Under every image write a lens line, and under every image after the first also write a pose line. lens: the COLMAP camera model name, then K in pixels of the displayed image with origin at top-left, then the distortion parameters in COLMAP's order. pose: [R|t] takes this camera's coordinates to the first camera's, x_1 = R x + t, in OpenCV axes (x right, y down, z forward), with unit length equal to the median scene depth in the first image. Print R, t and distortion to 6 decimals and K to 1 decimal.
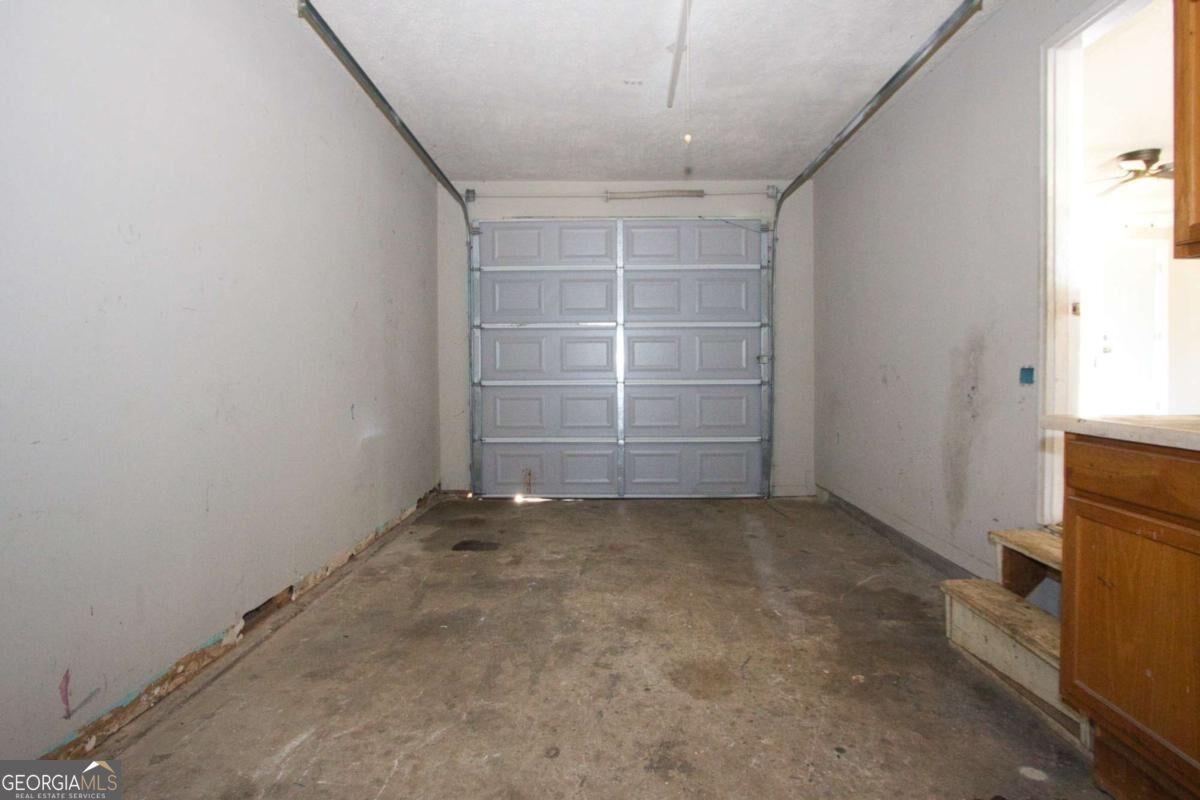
lens RADIAL K [[718.6, 0, 600.0], [0, 718.6, 400.0], [0, 0, 1]] dist [0.000416, -0.000508]
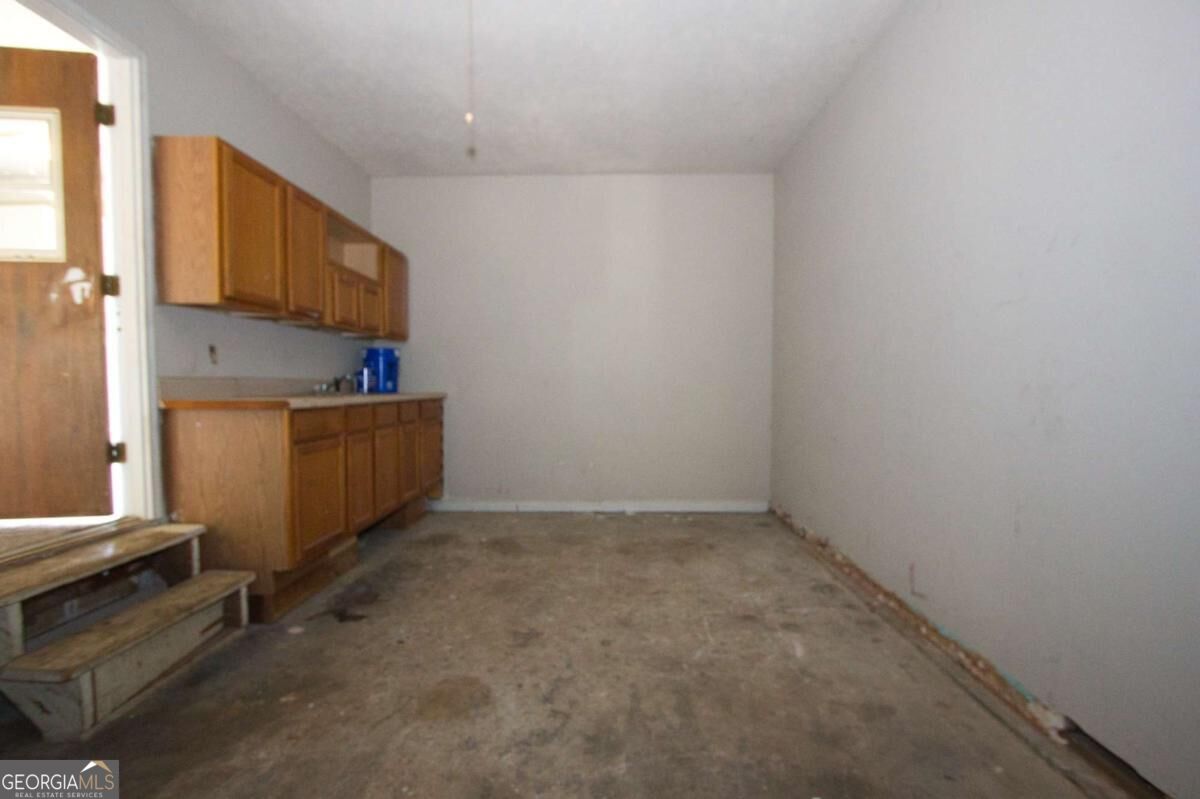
lens RADIAL K [[718.6, 0, 600.0], [0, 718.6, 399.5], [0, 0, 1]] dist [0.000416, -0.000508]
pose [[-0.999978, -0.001004, 0.006548, -0.052079], [-0.000585, 0.997973, 0.063637, -0.061506], [-0.006598, 0.063632, -0.997952, 1.935243]]
